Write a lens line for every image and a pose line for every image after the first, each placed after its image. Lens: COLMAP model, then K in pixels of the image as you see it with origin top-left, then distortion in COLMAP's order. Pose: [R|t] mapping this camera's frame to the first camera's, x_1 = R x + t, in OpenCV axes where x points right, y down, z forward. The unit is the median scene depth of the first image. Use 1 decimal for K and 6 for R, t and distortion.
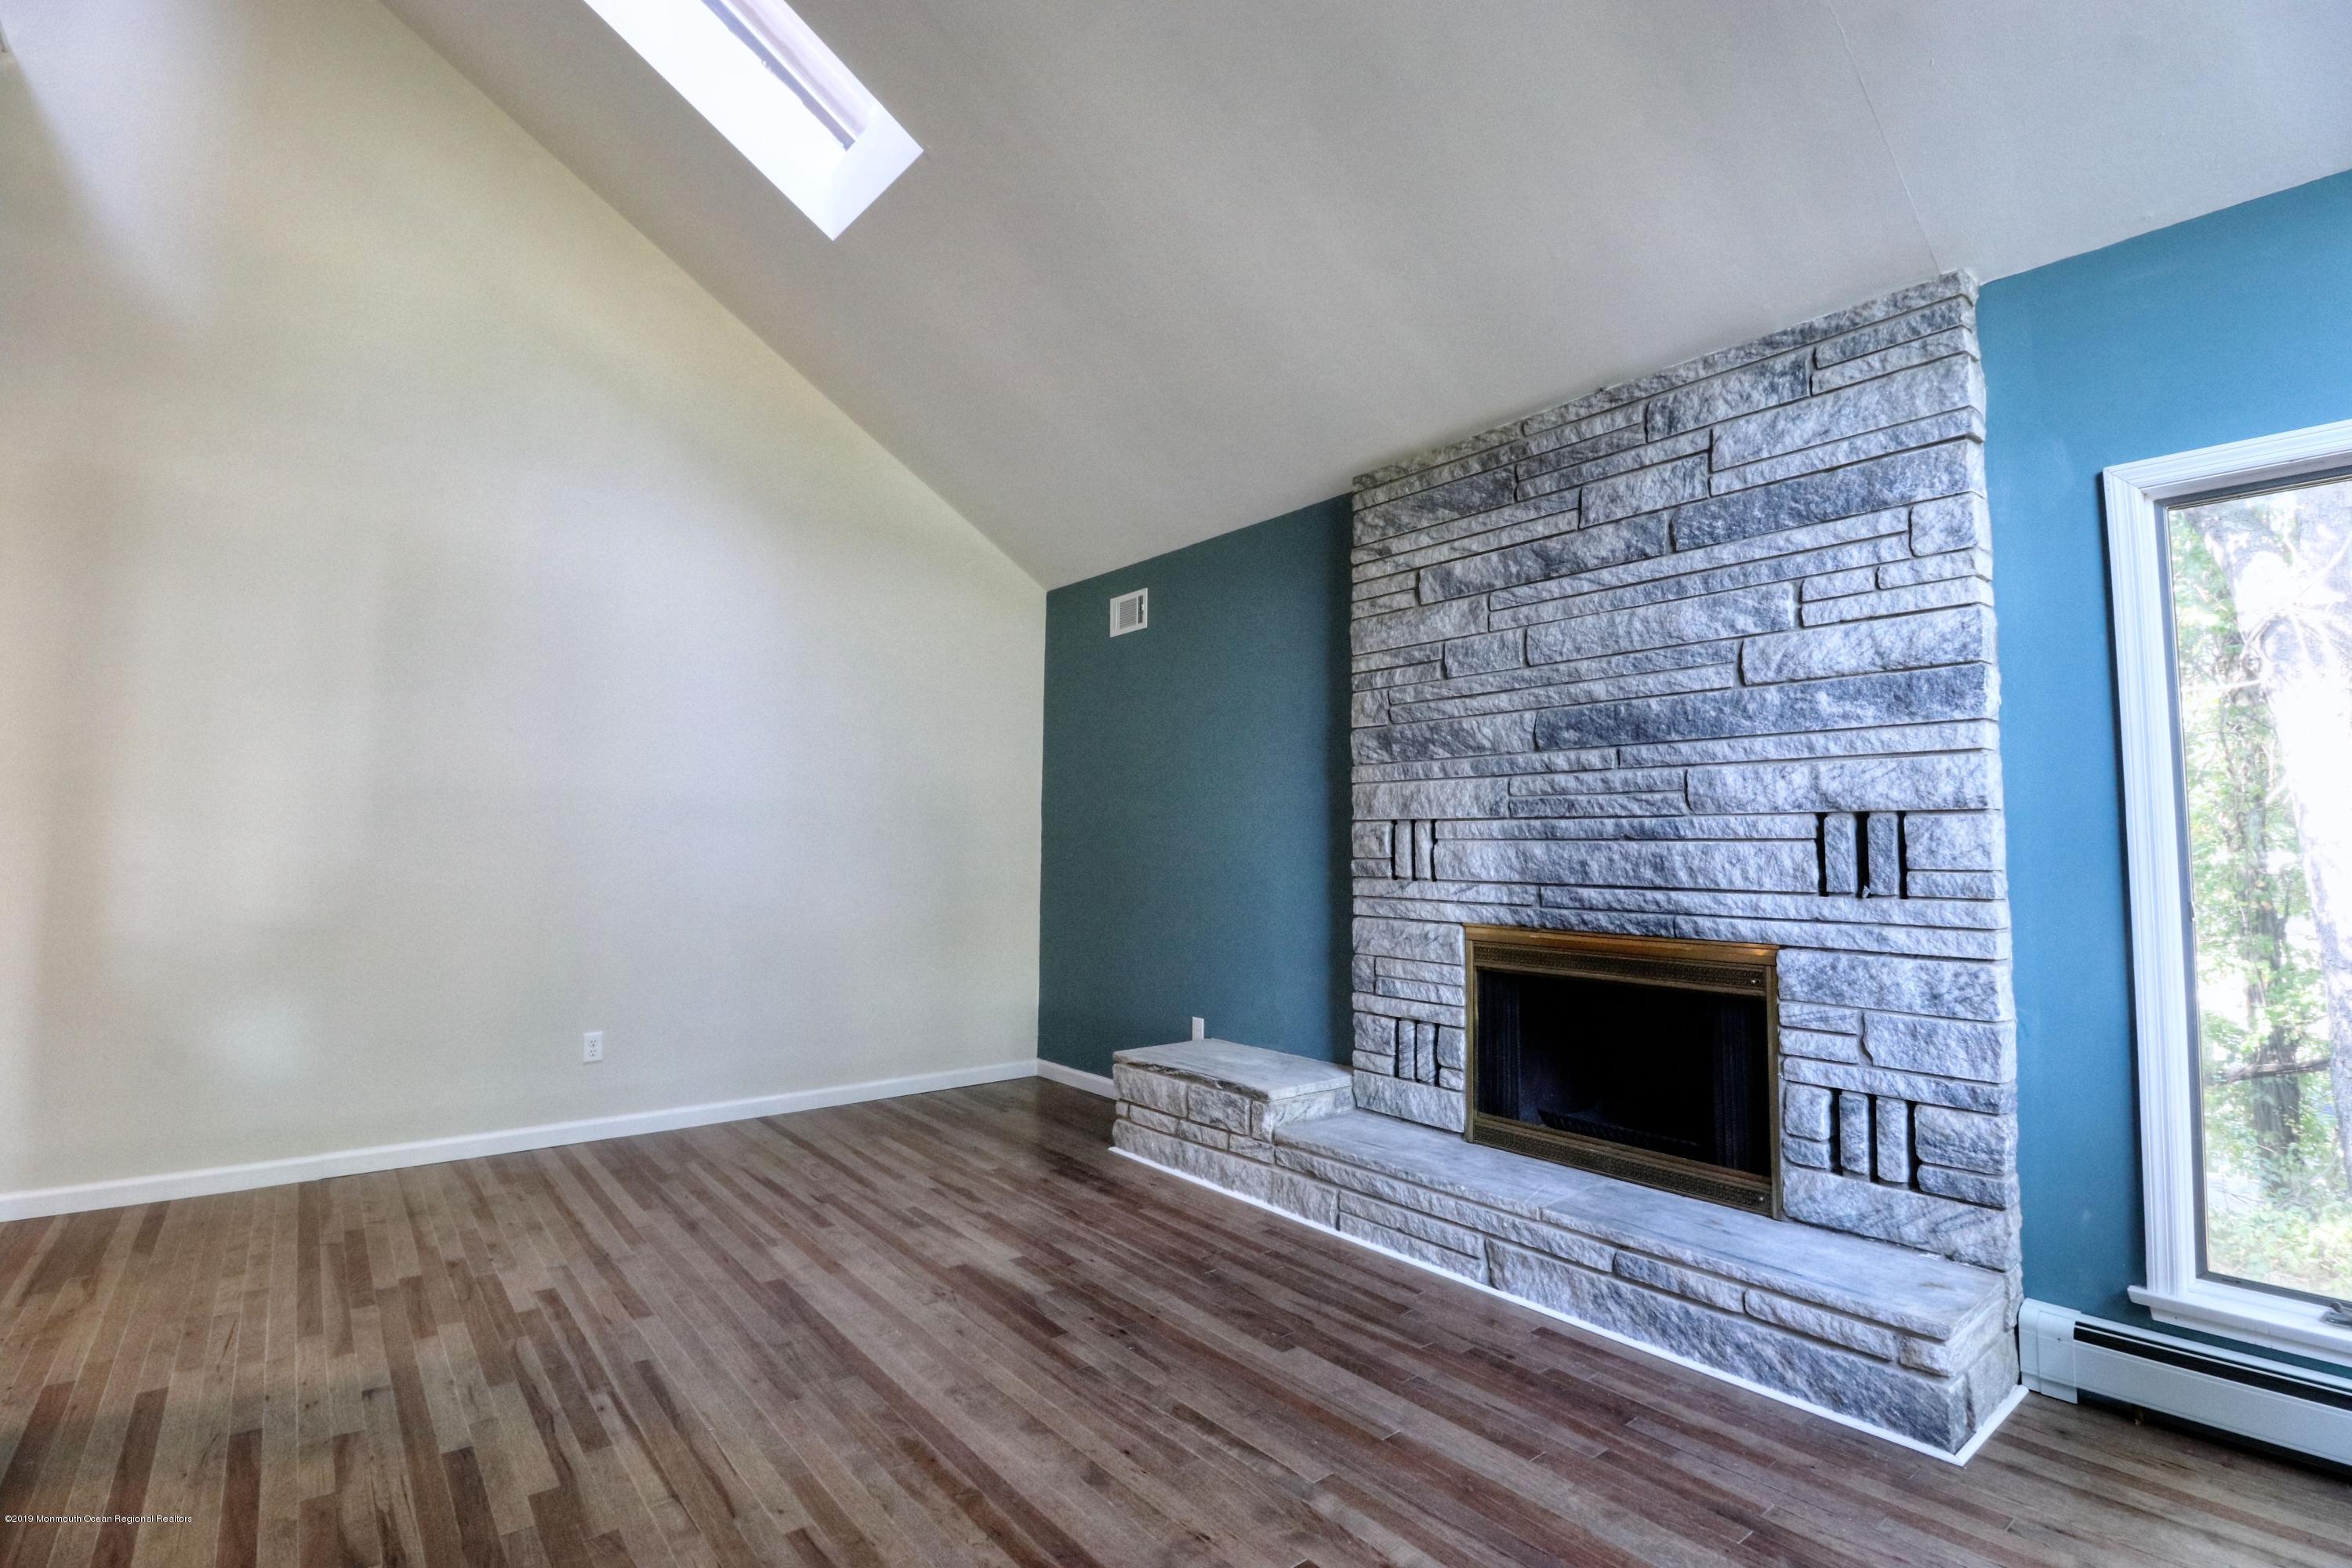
lens RADIAL K [[1084.6, 0, 1172.4], [0, 1084.6, 778.1], [0, 0, 1]] dist [-0.008643, -0.005539]
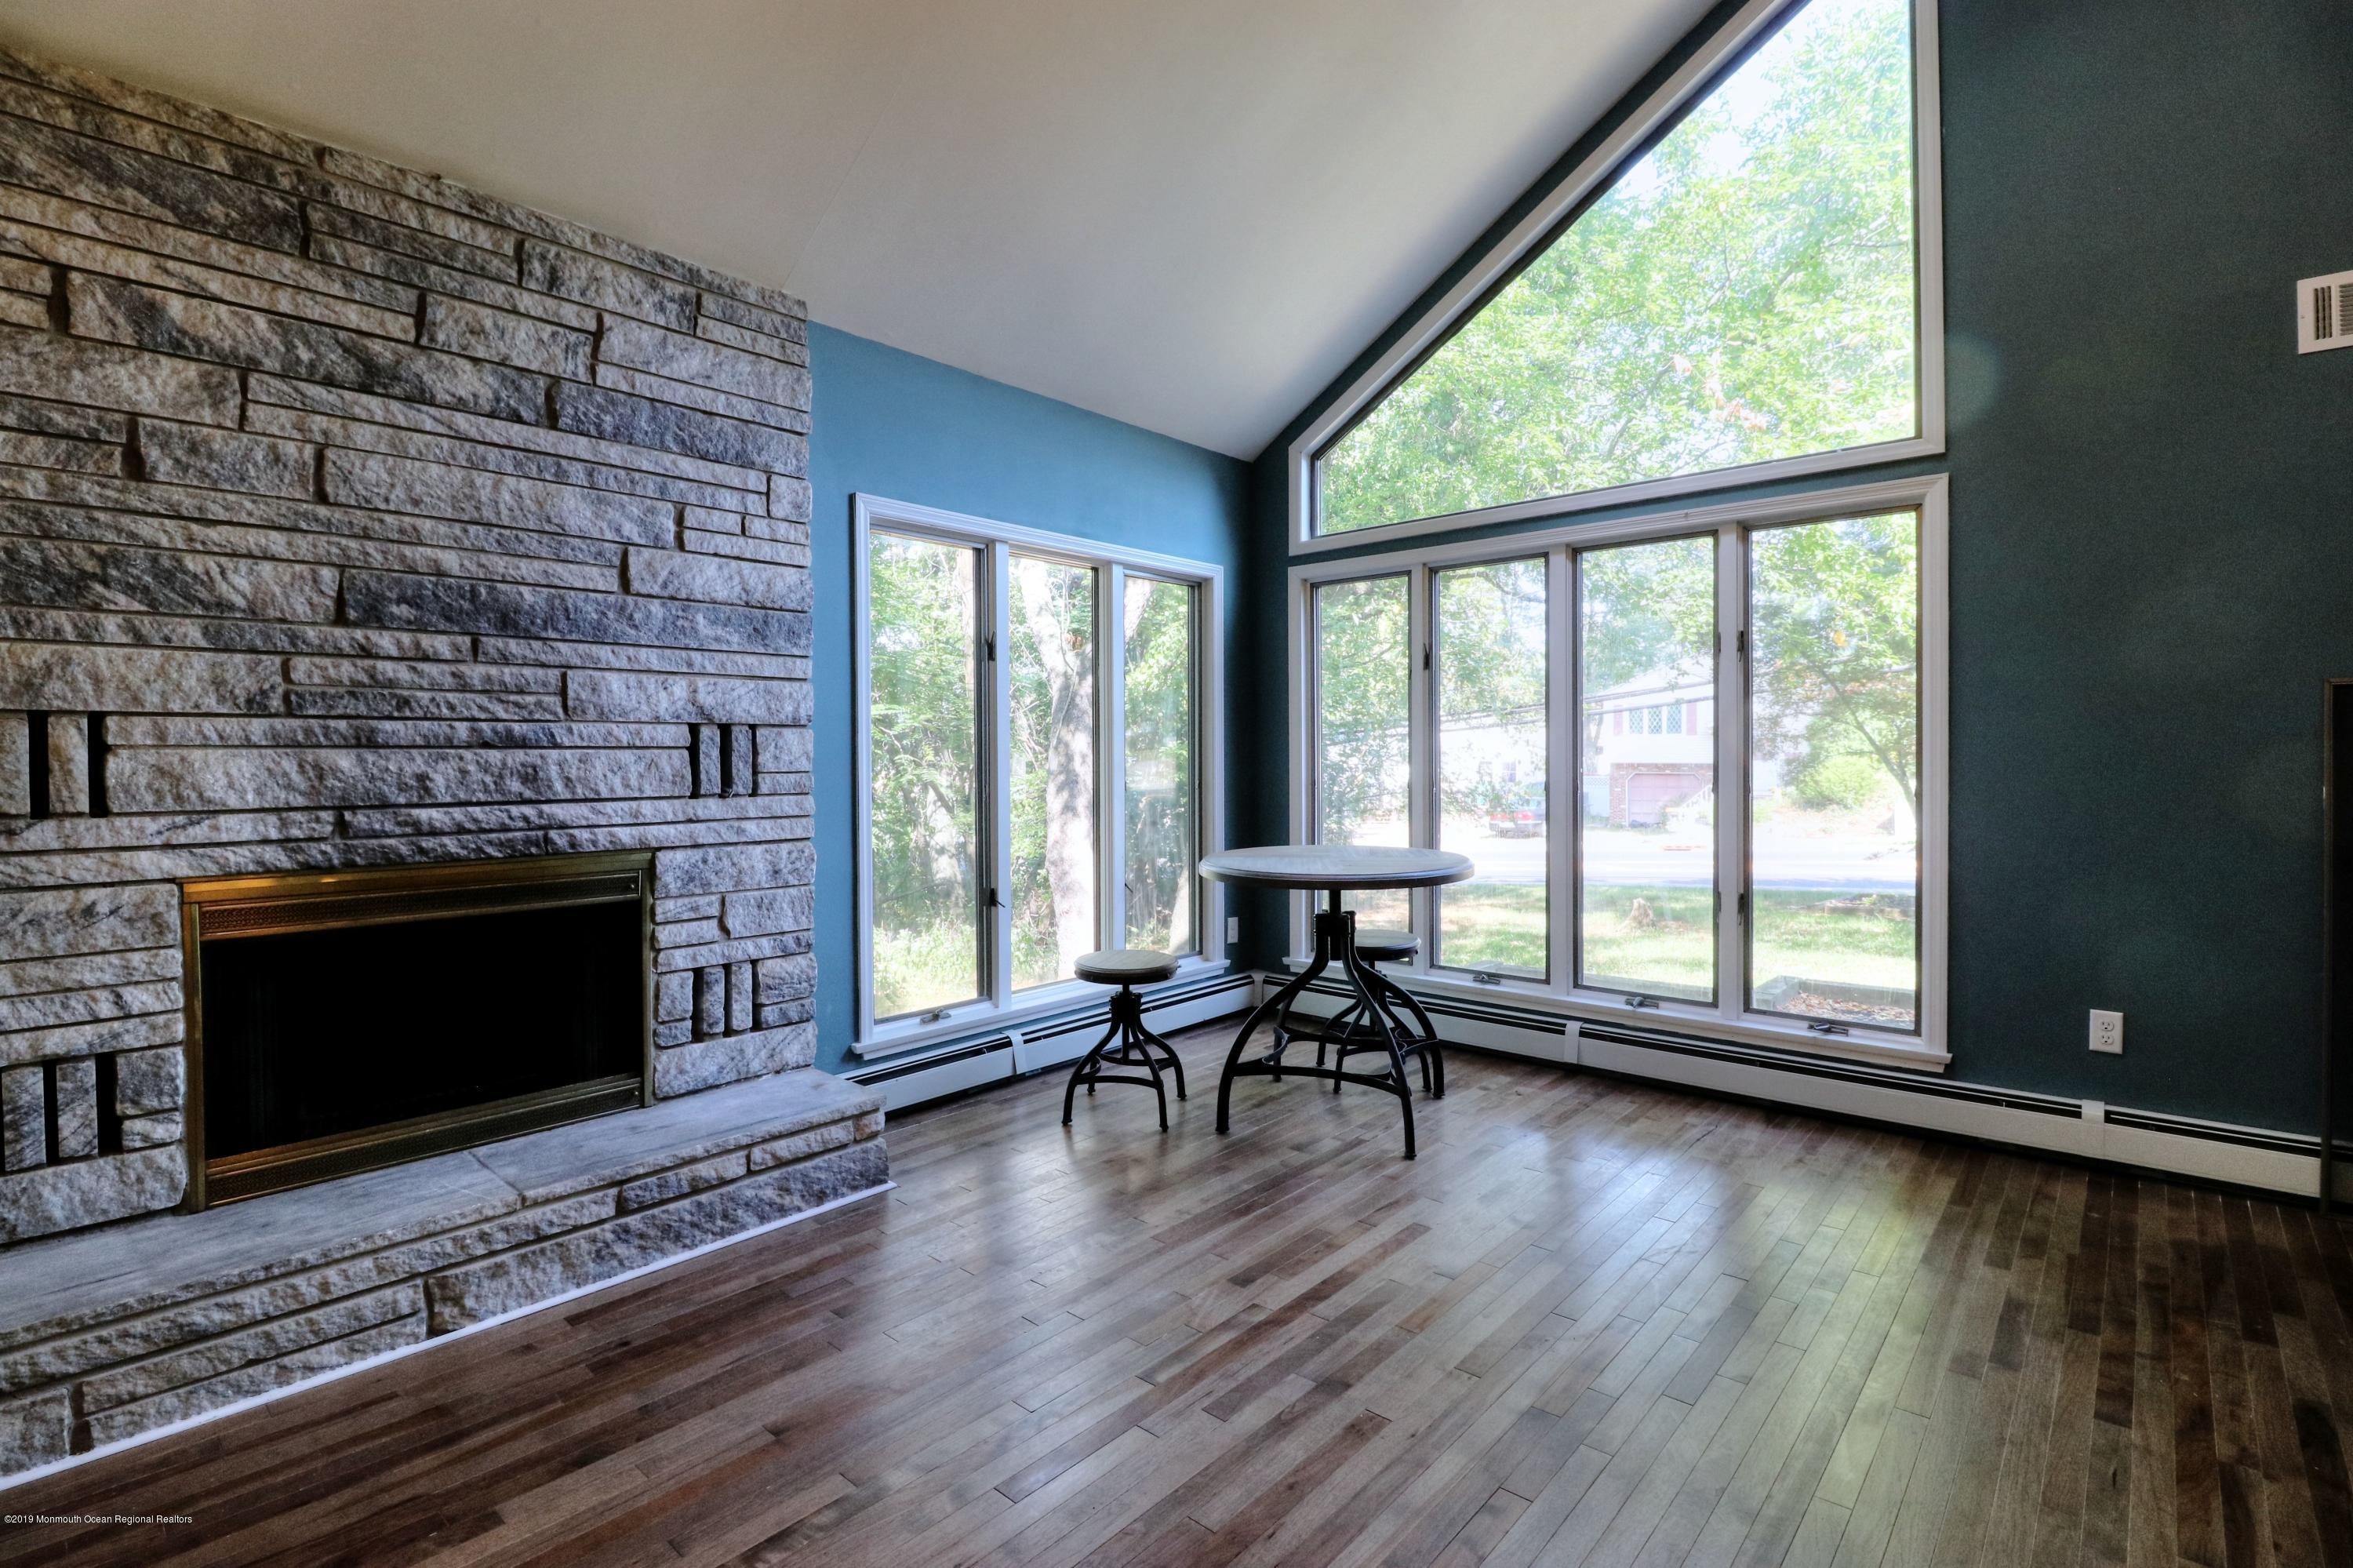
lens RADIAL K [[1085.1, 0, 1176.1], [0, 1085.1, 768.2], [0, 0, 1]] dist [-0.008643, -0.005539]
pose [[-0.157820, -0.022144, 0.987220, -0.533119], [-0.062614, 0.997961, 0.012375, 0.030965], [-0.985481, -0.059861, -0.158885, 0.643338]]
